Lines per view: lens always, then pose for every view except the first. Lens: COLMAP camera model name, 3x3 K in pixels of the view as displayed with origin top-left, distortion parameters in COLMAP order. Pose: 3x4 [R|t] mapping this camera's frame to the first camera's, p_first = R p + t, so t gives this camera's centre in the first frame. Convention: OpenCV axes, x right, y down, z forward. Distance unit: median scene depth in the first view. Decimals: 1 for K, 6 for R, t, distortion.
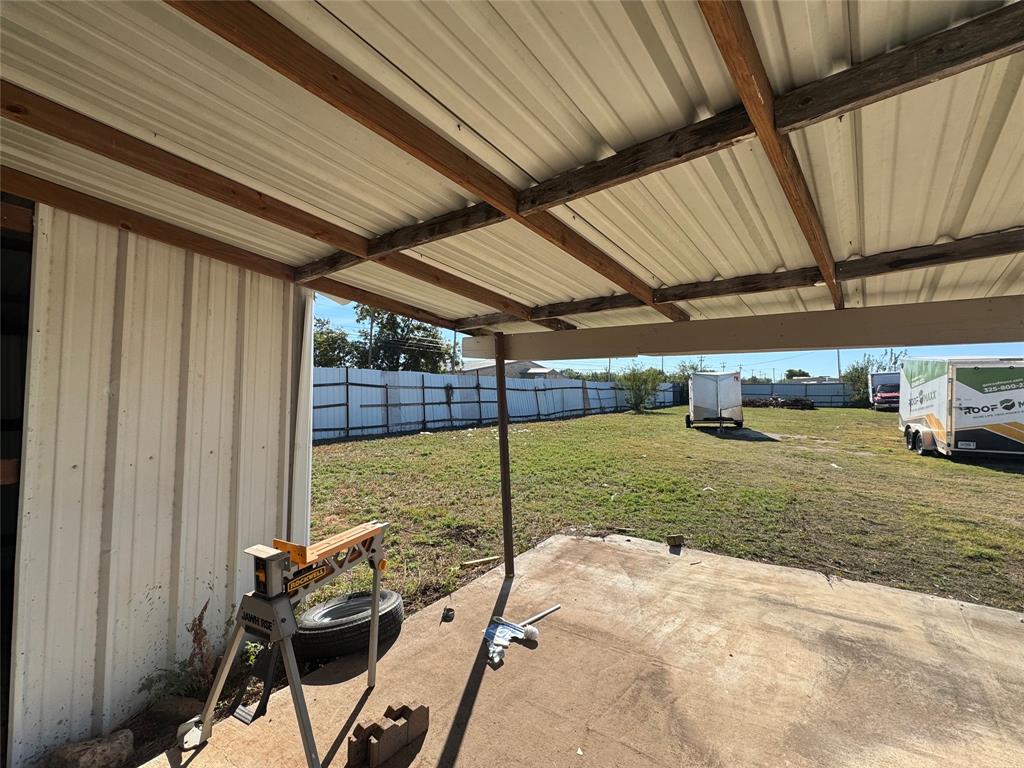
lens RADIAL K [[442.6, 0, 516.9], [0, 442.6, 383.8], [0, 0, 1]] dist [-0.008304, 0.001262]
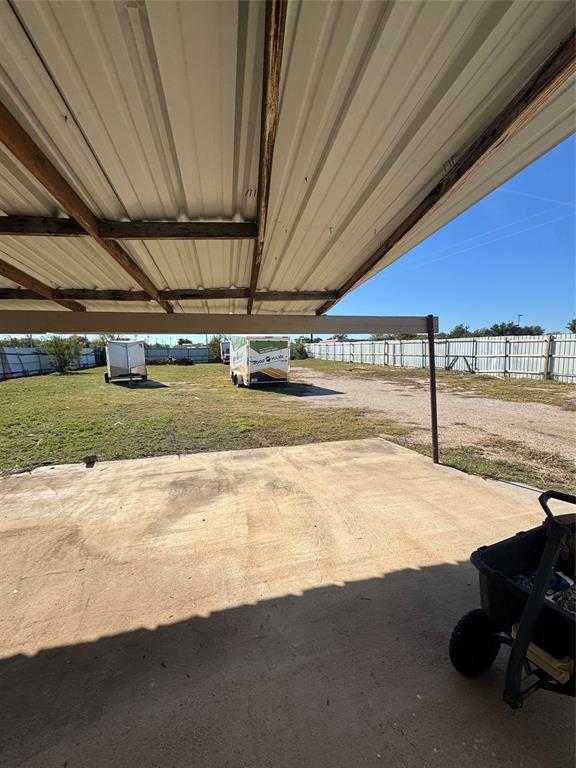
lens RADIAL K [[331.9, 0, 286.4], [0, 331.9, 383.2], [0, 0, 1]] dist [-0.008304, 0.001262]
pose [[0.653813, -0.082413, 0.752155, -0.021776], [0.003347, 0.994356, 0.106042, -0.011212], [-0.756649, -0.066814, 0.650399, -0.201684]]
